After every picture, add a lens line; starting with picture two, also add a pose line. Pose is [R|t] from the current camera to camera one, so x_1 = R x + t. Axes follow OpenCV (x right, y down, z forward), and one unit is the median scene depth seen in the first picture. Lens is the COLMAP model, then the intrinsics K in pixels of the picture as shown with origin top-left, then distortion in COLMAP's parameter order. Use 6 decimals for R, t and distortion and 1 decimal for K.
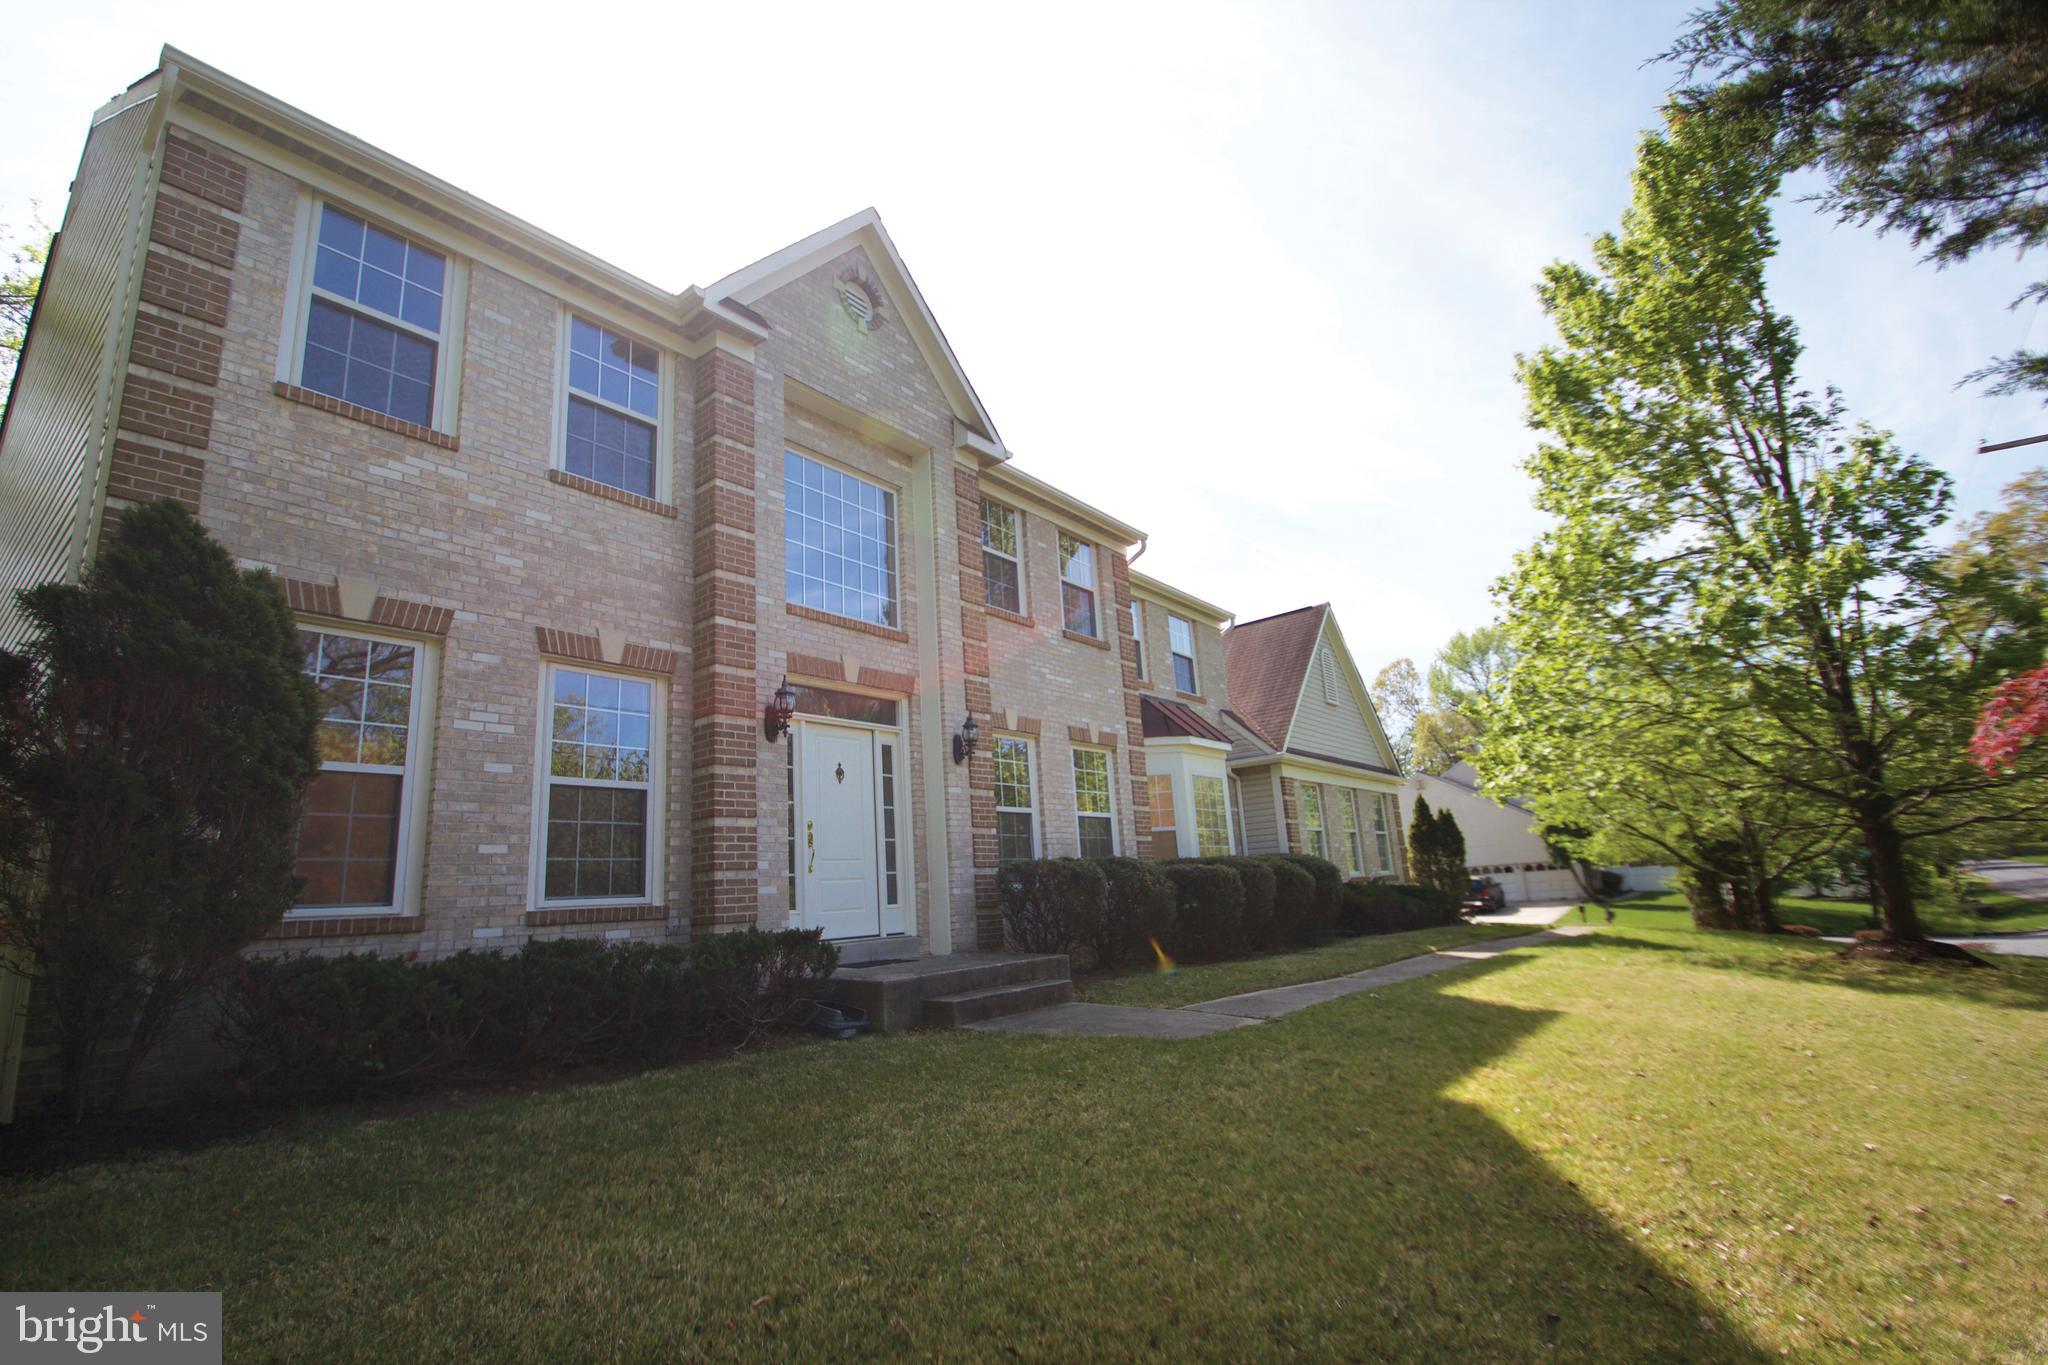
lens RADIAL K [[970.9, 0, 996.4], [0, 970.9, 687.2], [0, 0, 1]] dist [0.013084, -0.016721]
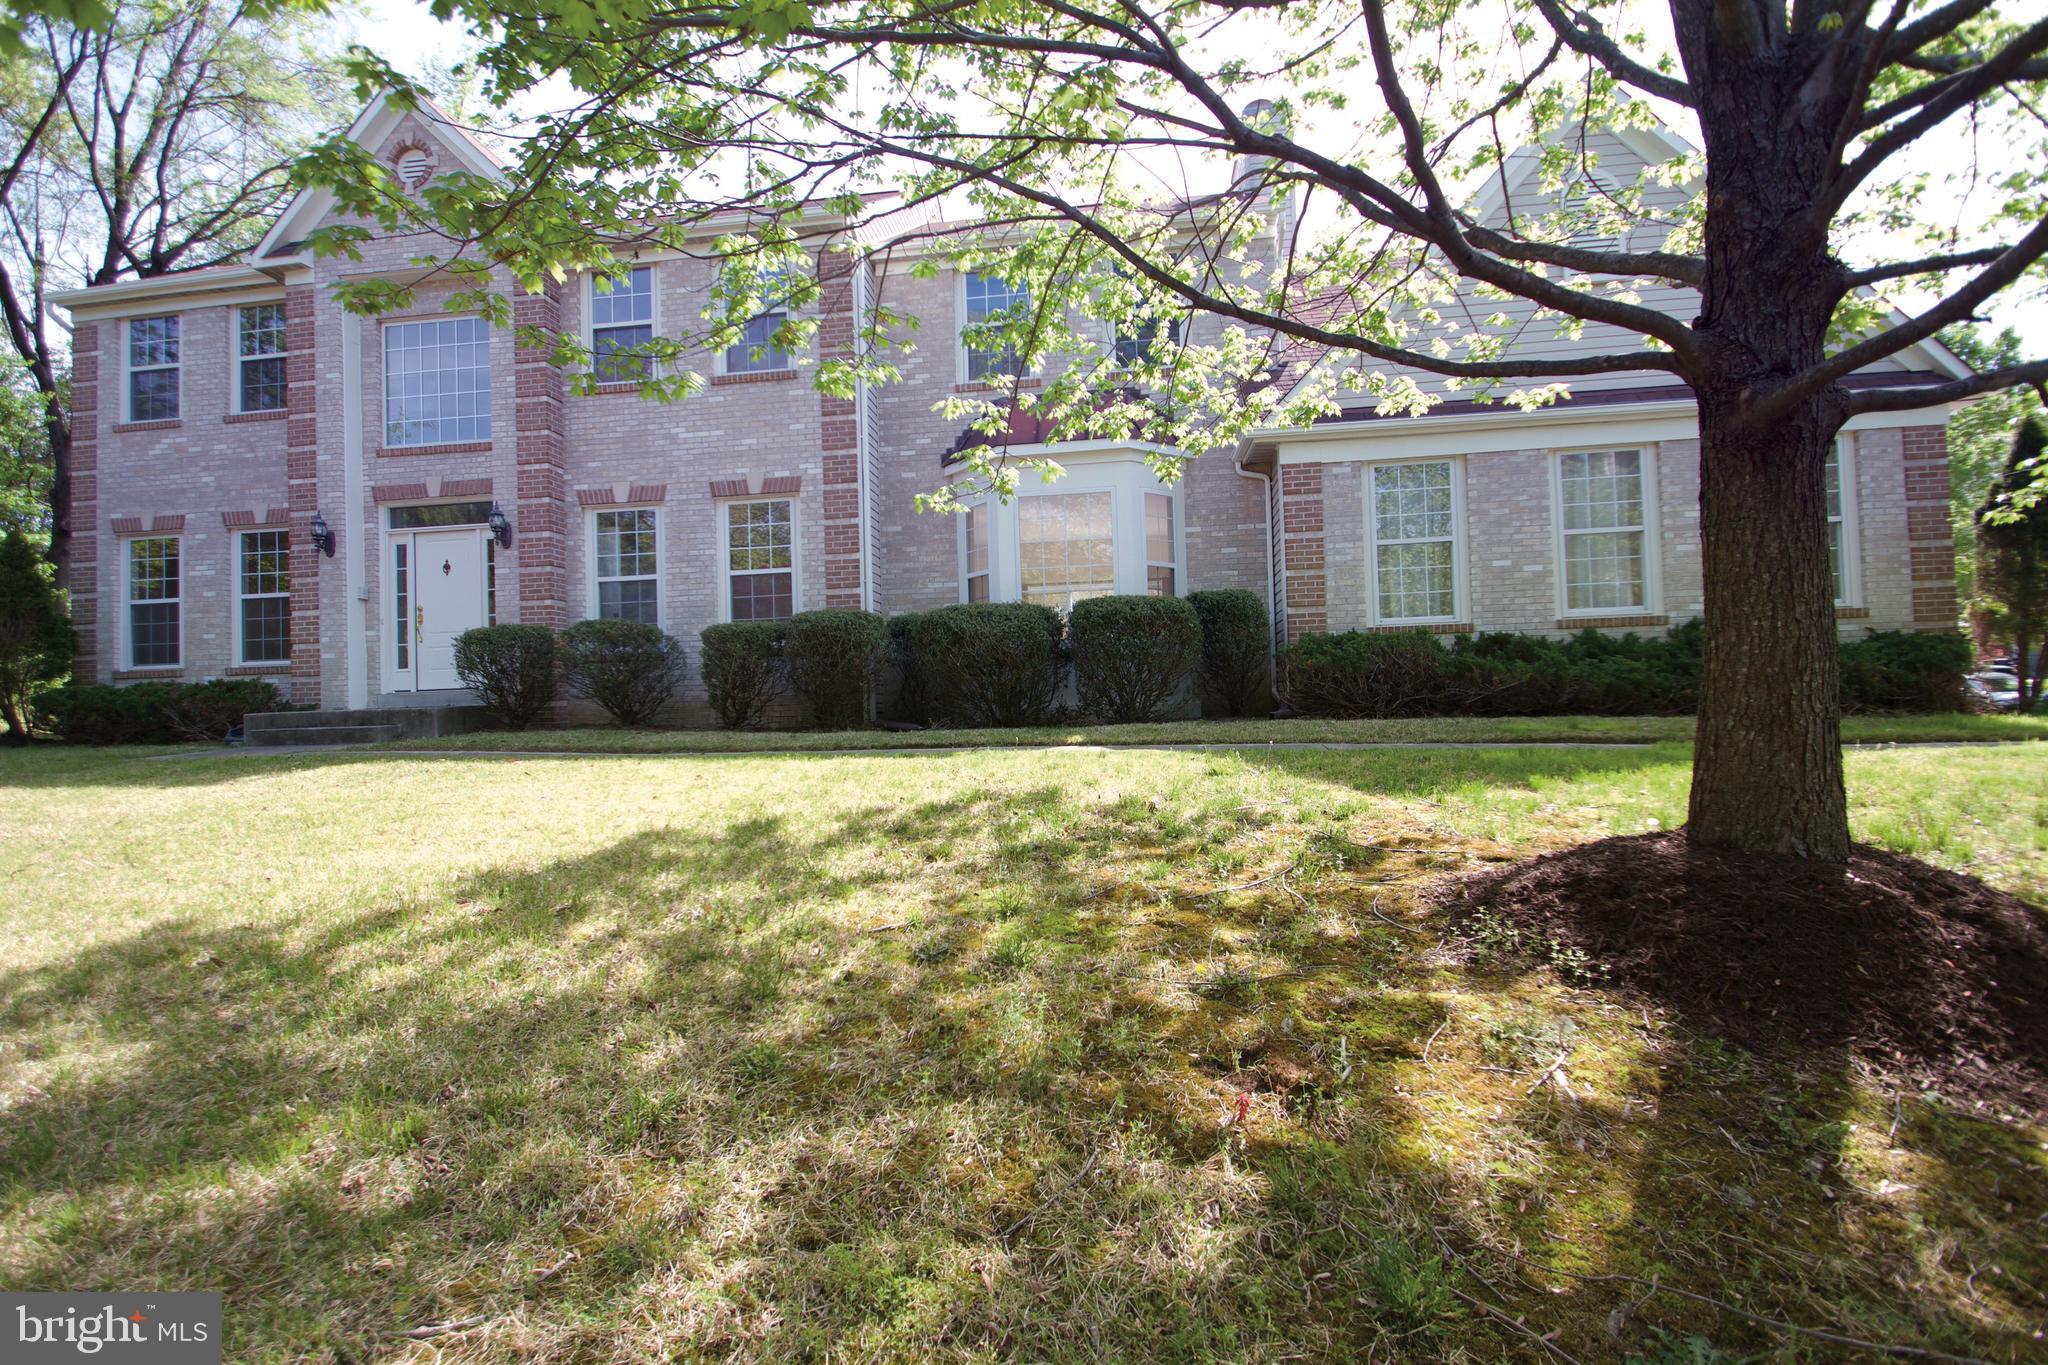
lens RADIAL K [[955.1, 0, 1008.5], [0, 955.1, 683.0], [0, 0, 1]] dist [0.013435, -0.015924]
pose [[0.514425, 0.026777, -0.857117, 1.572492], [0.187724, 0.971753, 0.143026, 0.230882], [0.836736, -0.234478, 0.494867, 1.116337]]
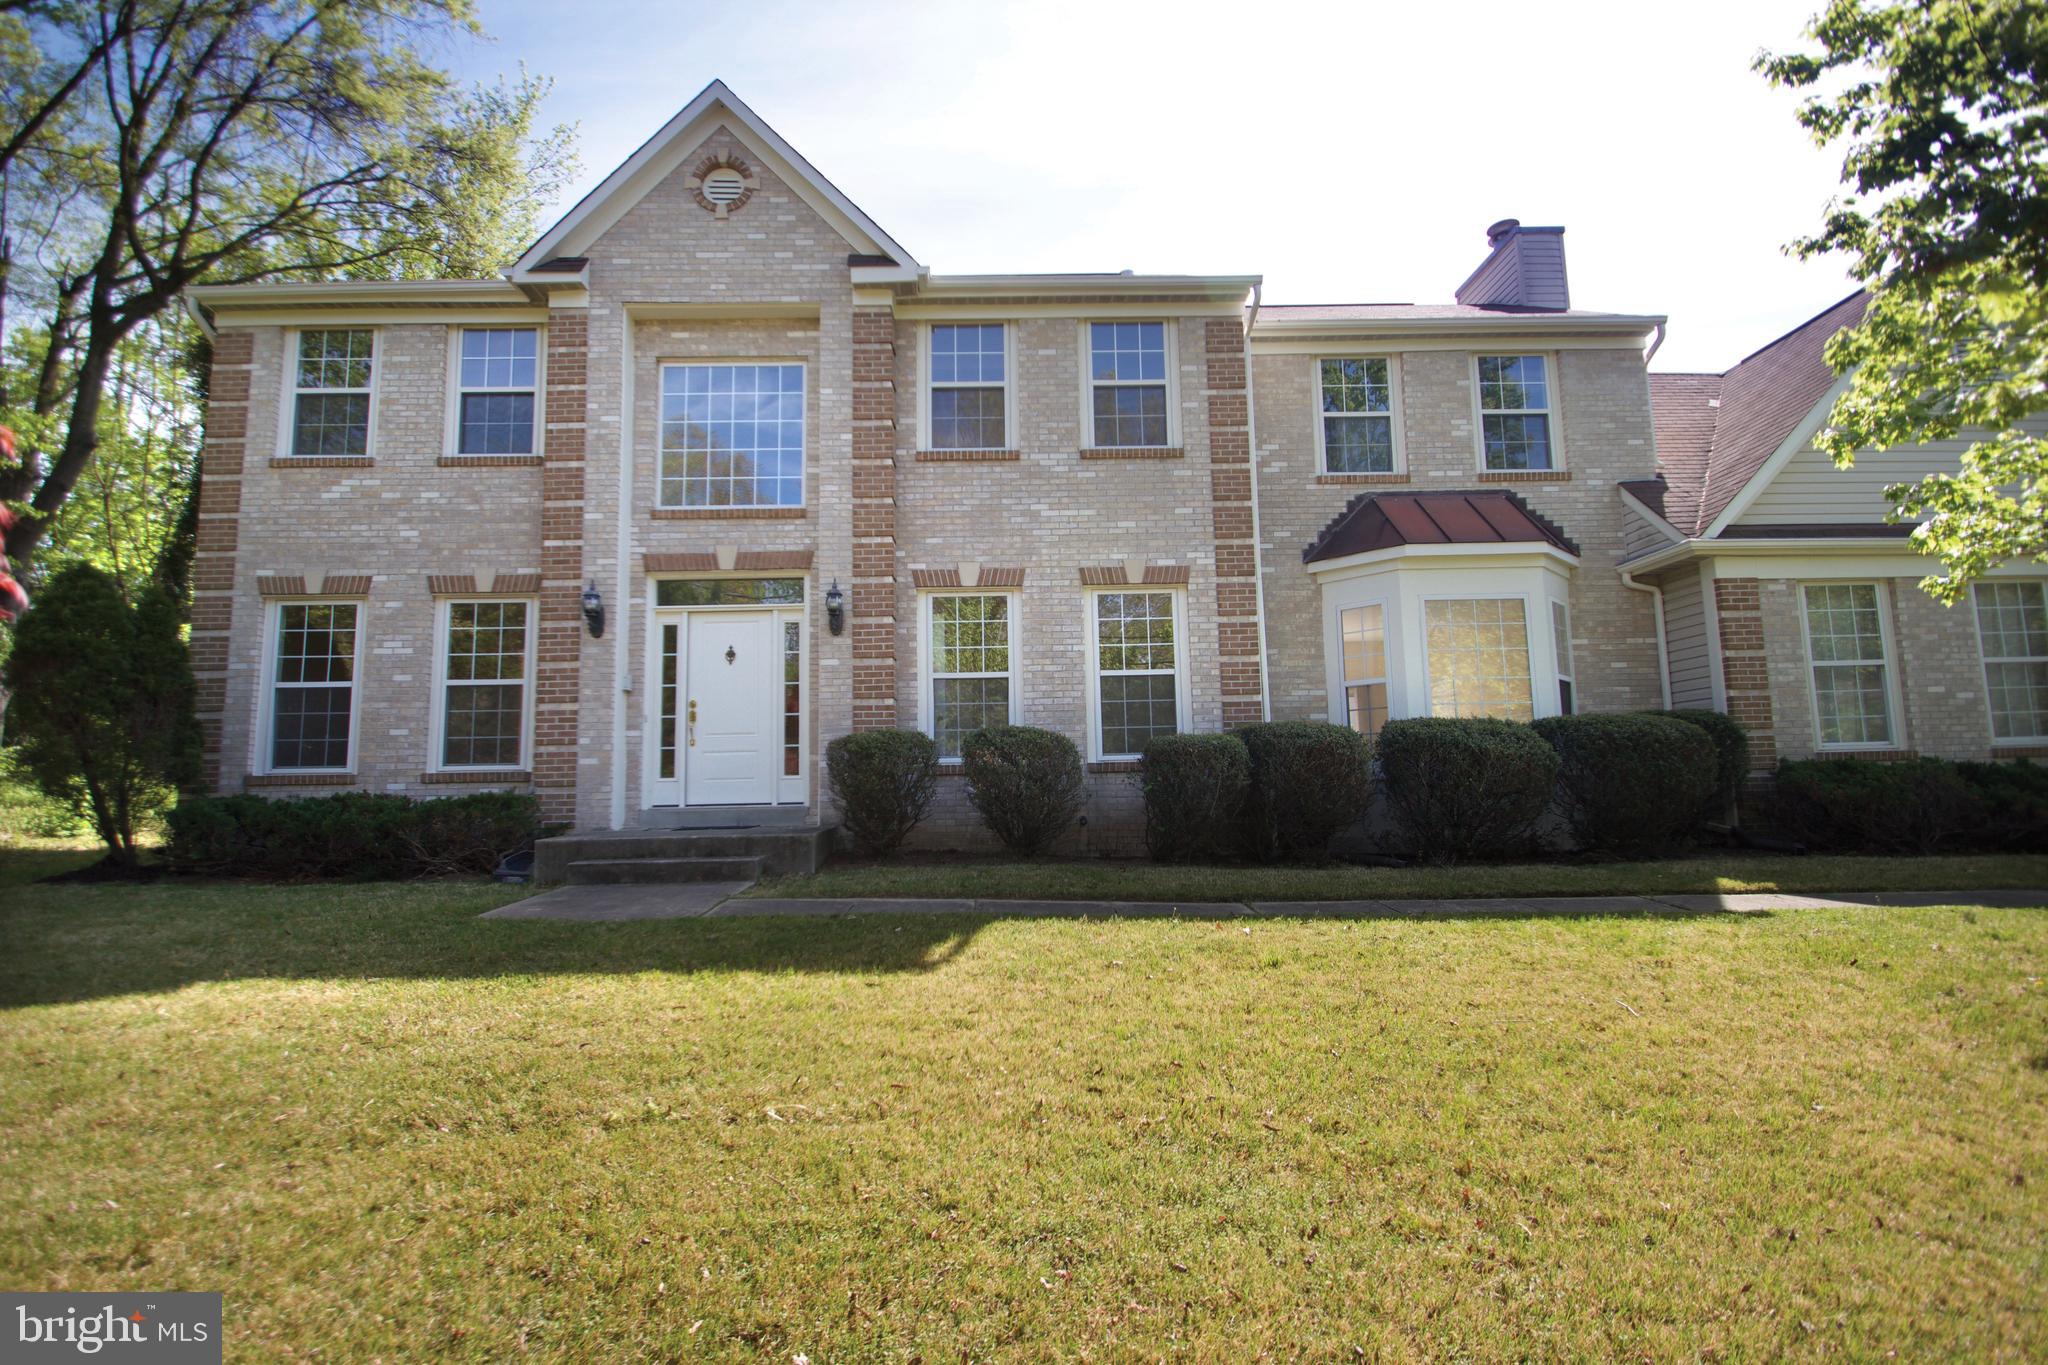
lens RADIAL K [[953.0, 0, 990.7], [0, 953.0, 683.7], [0, 0, 1]] dist [0.011385, -0.015631]
pose [[0.638752, -0.037405, -0.768503, 0.979460], [0.150200, 0.985663, 0.076867, 0.095625], [0.754609, -0.164528, 0.635213, 0.626303]]
